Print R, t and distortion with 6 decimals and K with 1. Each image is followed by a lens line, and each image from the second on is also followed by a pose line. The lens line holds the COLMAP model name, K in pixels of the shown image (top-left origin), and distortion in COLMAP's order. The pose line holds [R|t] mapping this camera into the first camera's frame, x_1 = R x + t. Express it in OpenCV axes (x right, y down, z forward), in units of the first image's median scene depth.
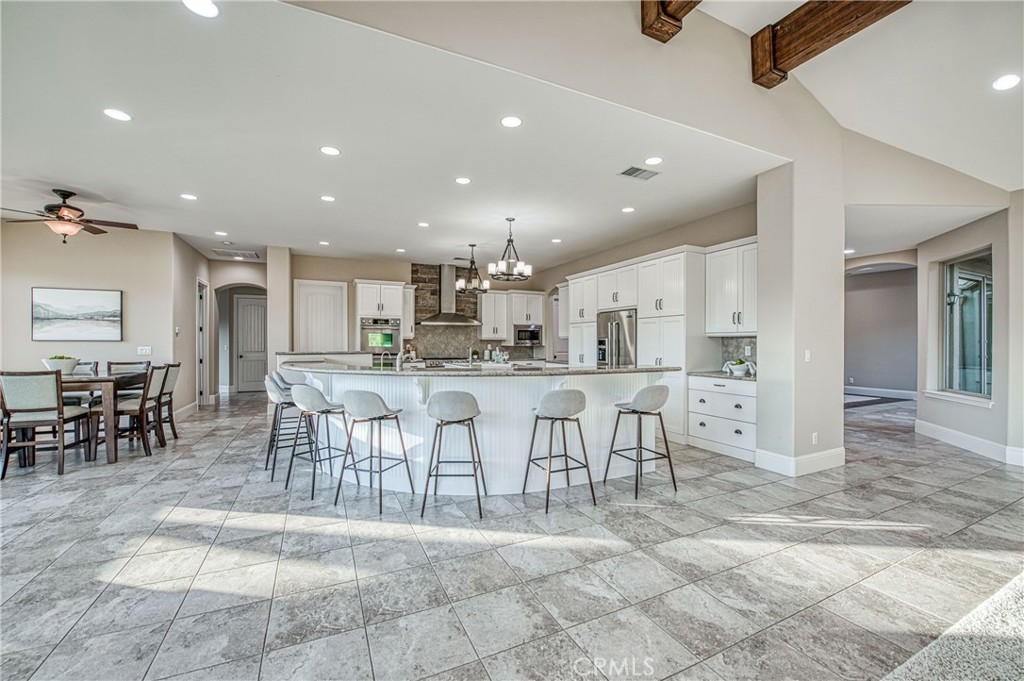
lens RADIAL K [[401.0, 0, 512.9], [0, 401.0, 344.8], [0, 0, 1]] dist [-0.000383, -0.000126]
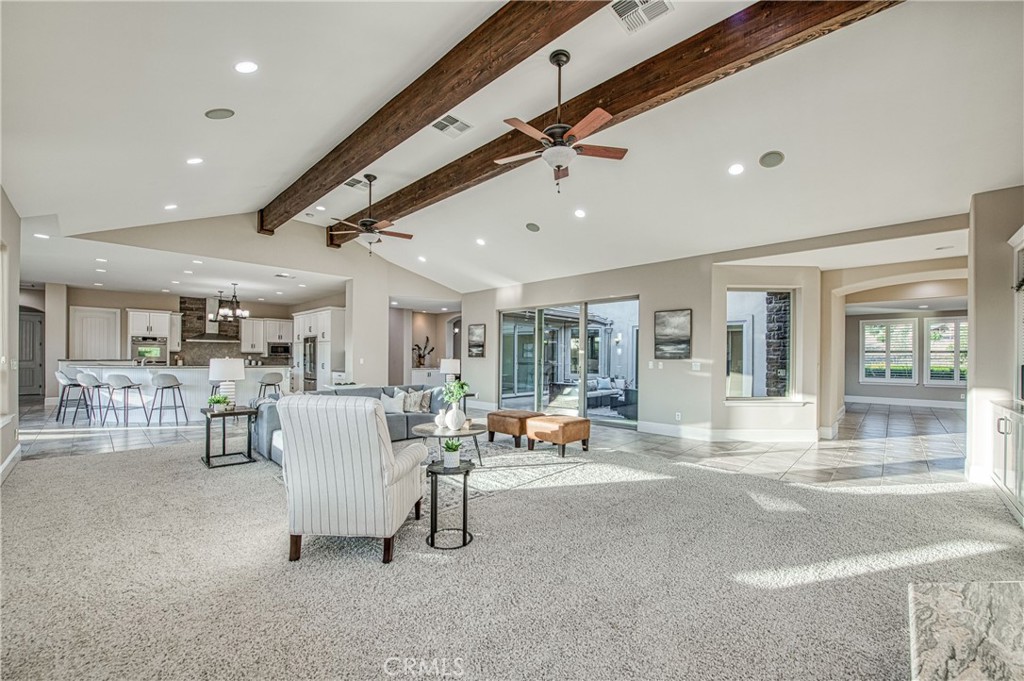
lens RADIAL K [[405.8, 0, 509.5], [0, 405.8, 352.1], [0, 0, 1]] dist [-0.003715, -0.000325]
pose [[0.937708, 0.010250, 0.347273, 0.348977], [-0.005174, 0.999866, -0.015543, 0.003553], [-0.347386, 0.012778, 0.937635, -0.739205]]
